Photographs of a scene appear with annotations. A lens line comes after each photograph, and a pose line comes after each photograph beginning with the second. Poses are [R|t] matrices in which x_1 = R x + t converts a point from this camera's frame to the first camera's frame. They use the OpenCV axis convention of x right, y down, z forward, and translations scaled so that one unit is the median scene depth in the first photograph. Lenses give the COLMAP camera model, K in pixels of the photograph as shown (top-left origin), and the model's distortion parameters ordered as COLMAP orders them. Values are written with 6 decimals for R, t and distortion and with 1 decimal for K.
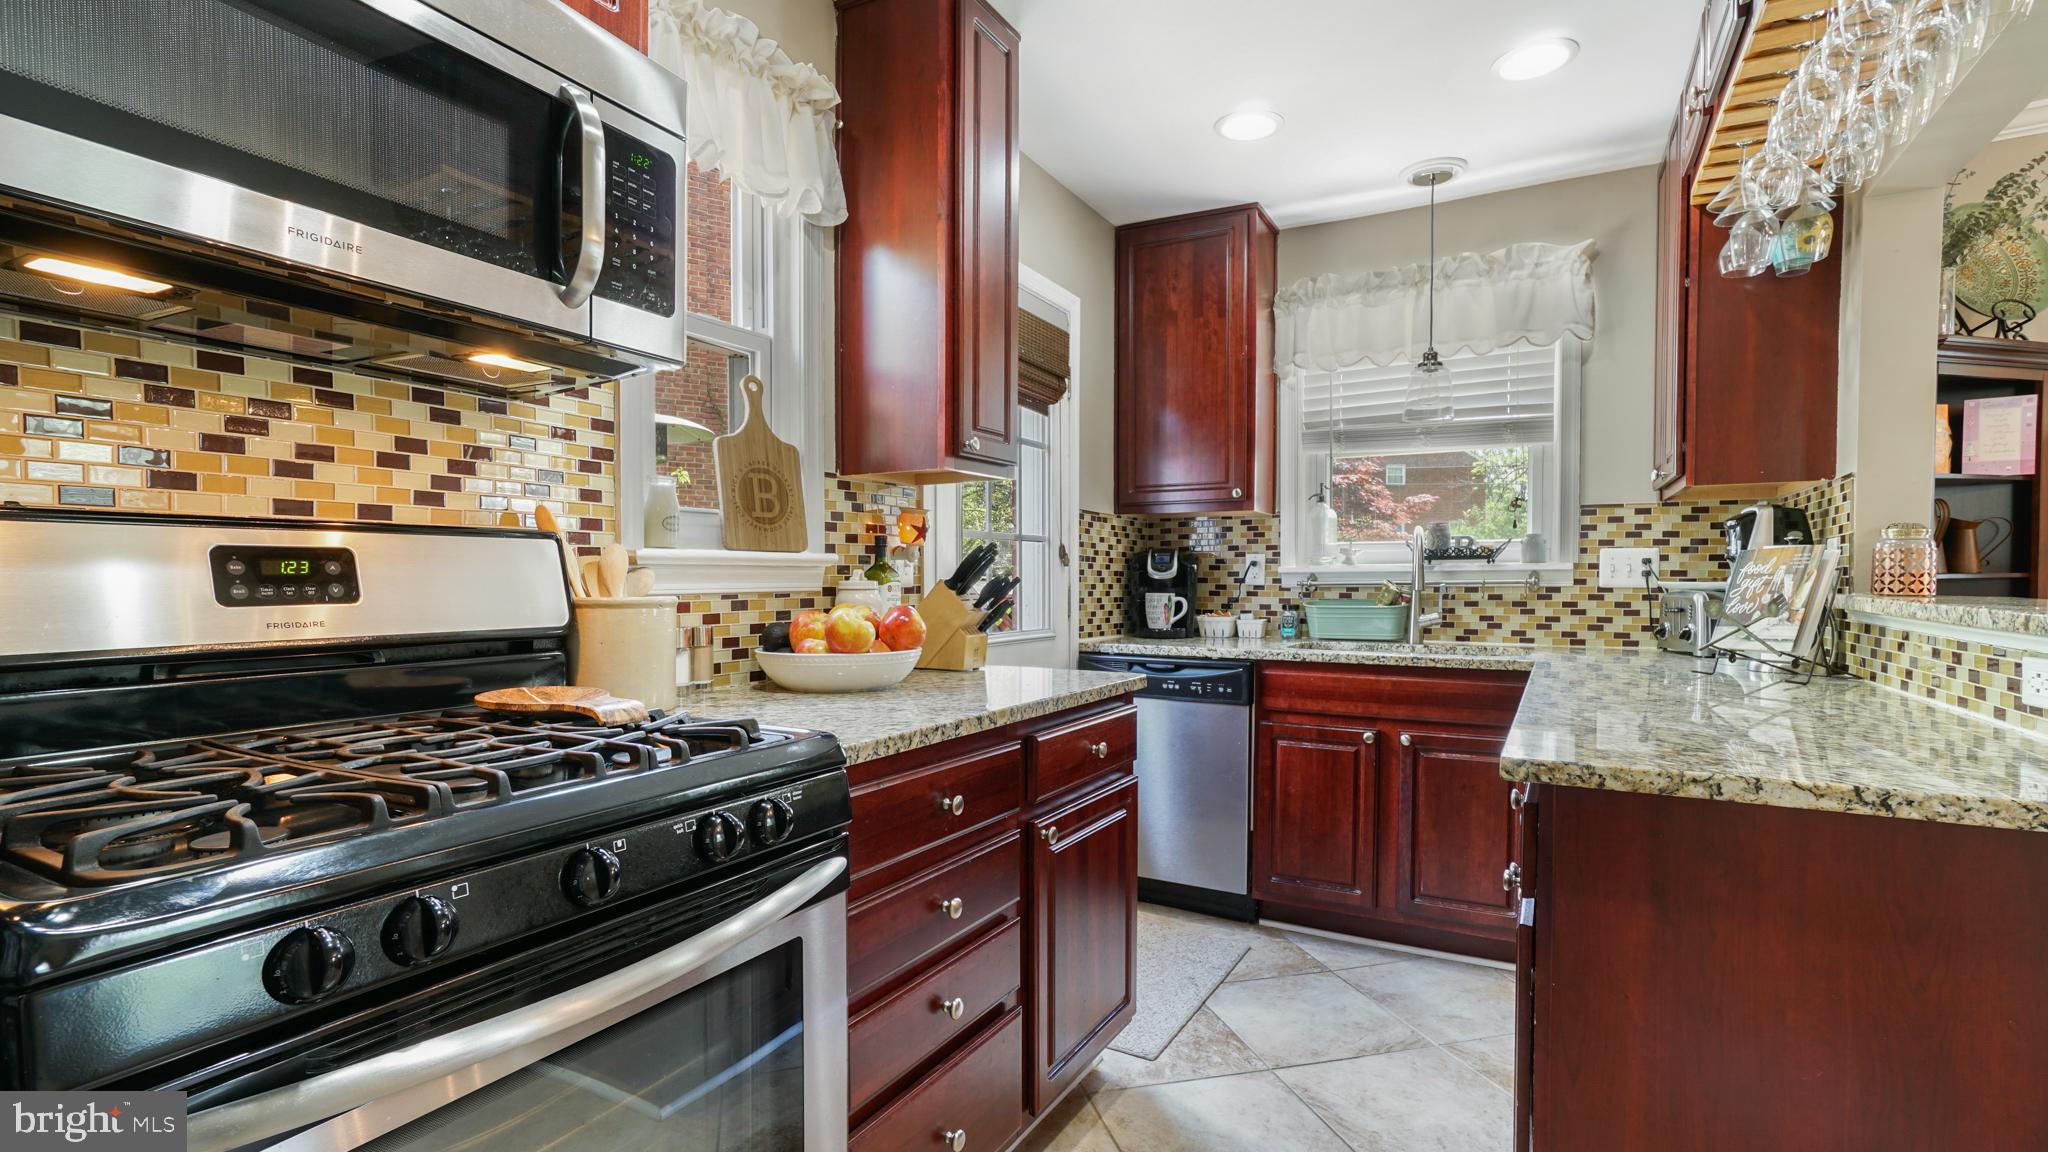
lens RADIAL K [[906.2, 0, 1032.2], [0, 906.2, 585.7], [0, 0, 1]] dist [0.000569, -0.000023]
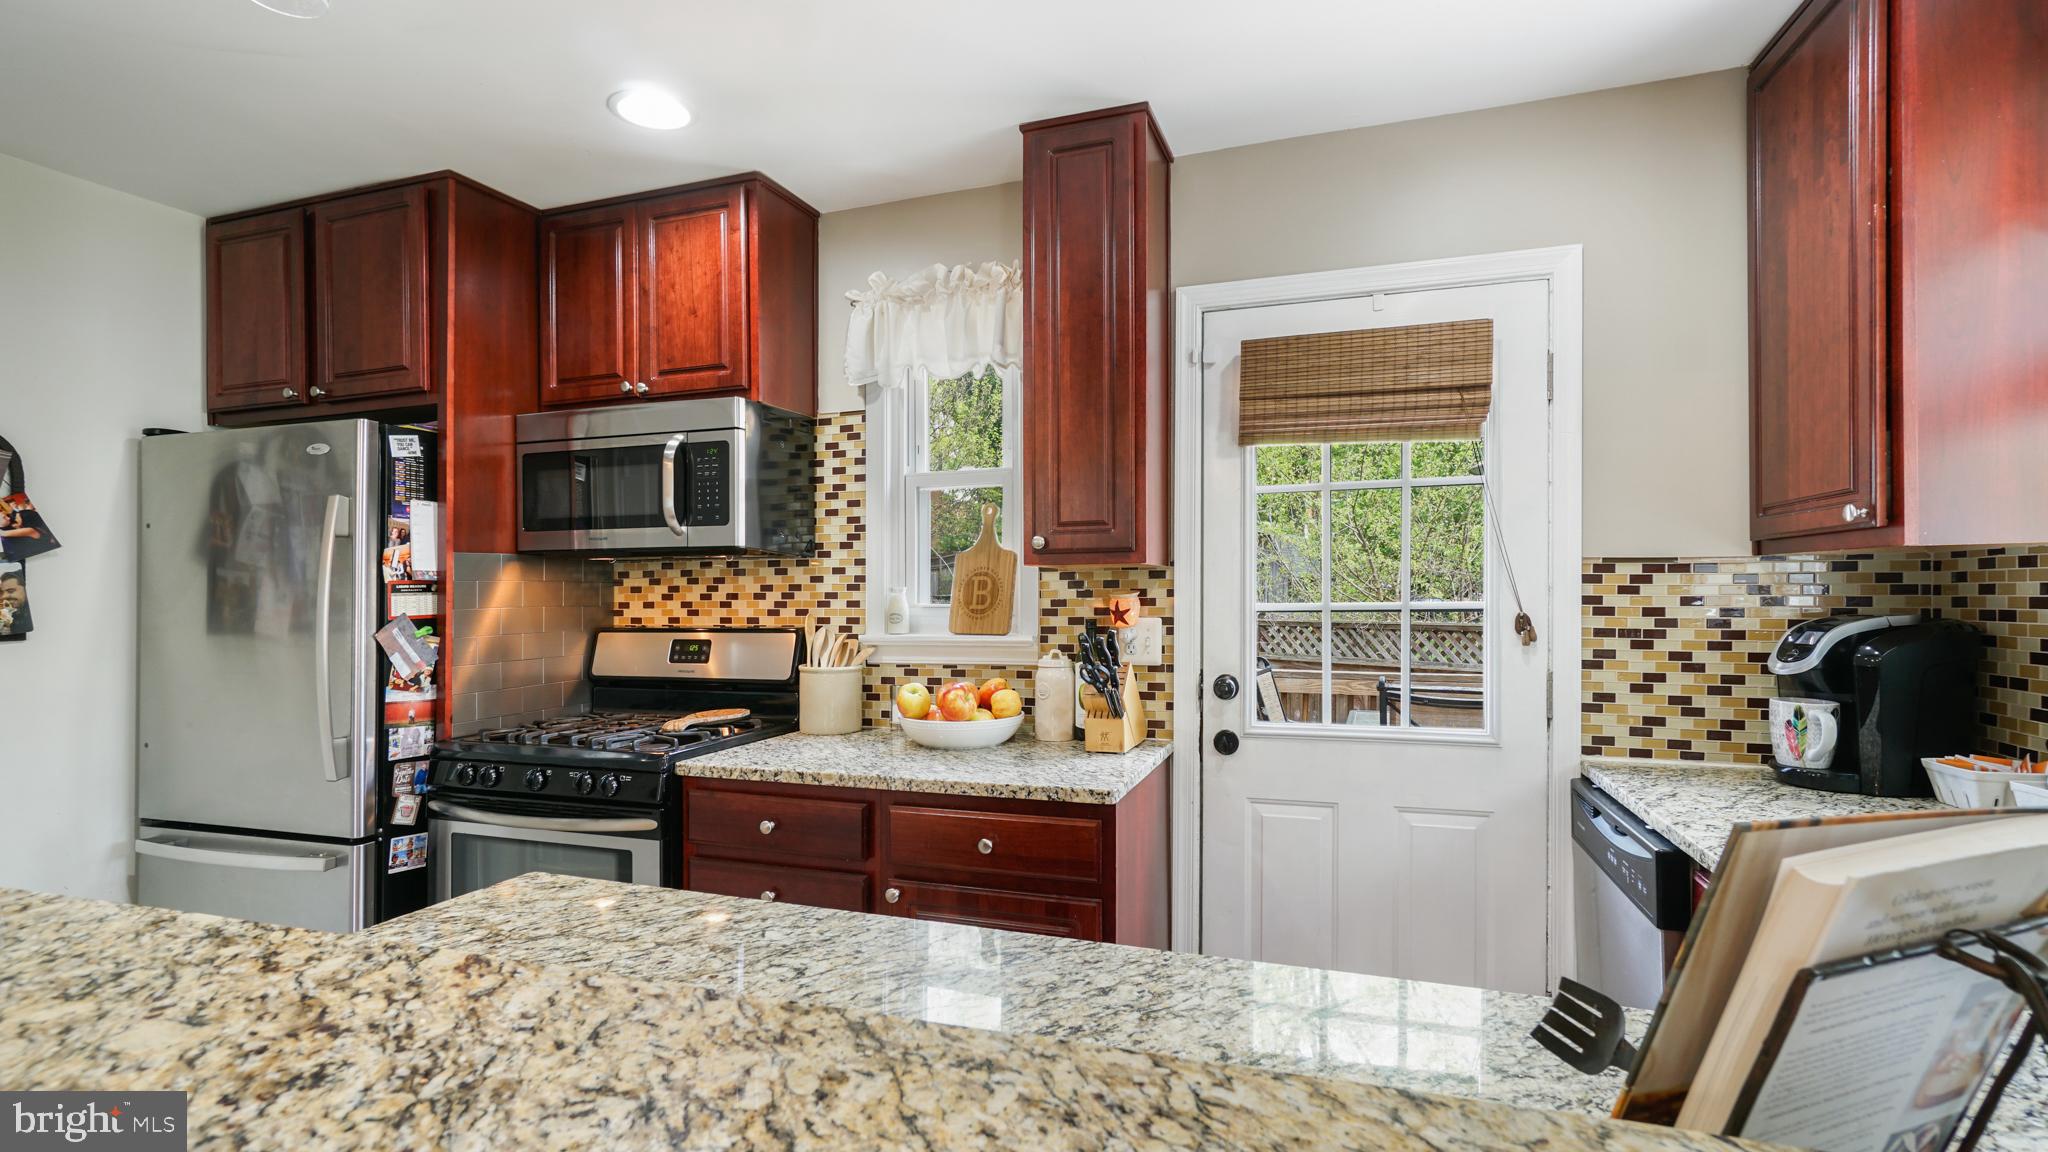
lens RADIAL K [[906.2, 0, 1032.5], [0, 906.2, 585.0], [0, 0, 1]] dist [0.000569, -0.000023]
pose [[0.206388, -0.010120, -0.978418, 1.450088], [-0.003073, 0.999935, -0.010991, -0.135166], [0.978465, 0.005275, 0.206343, 1.122429]]
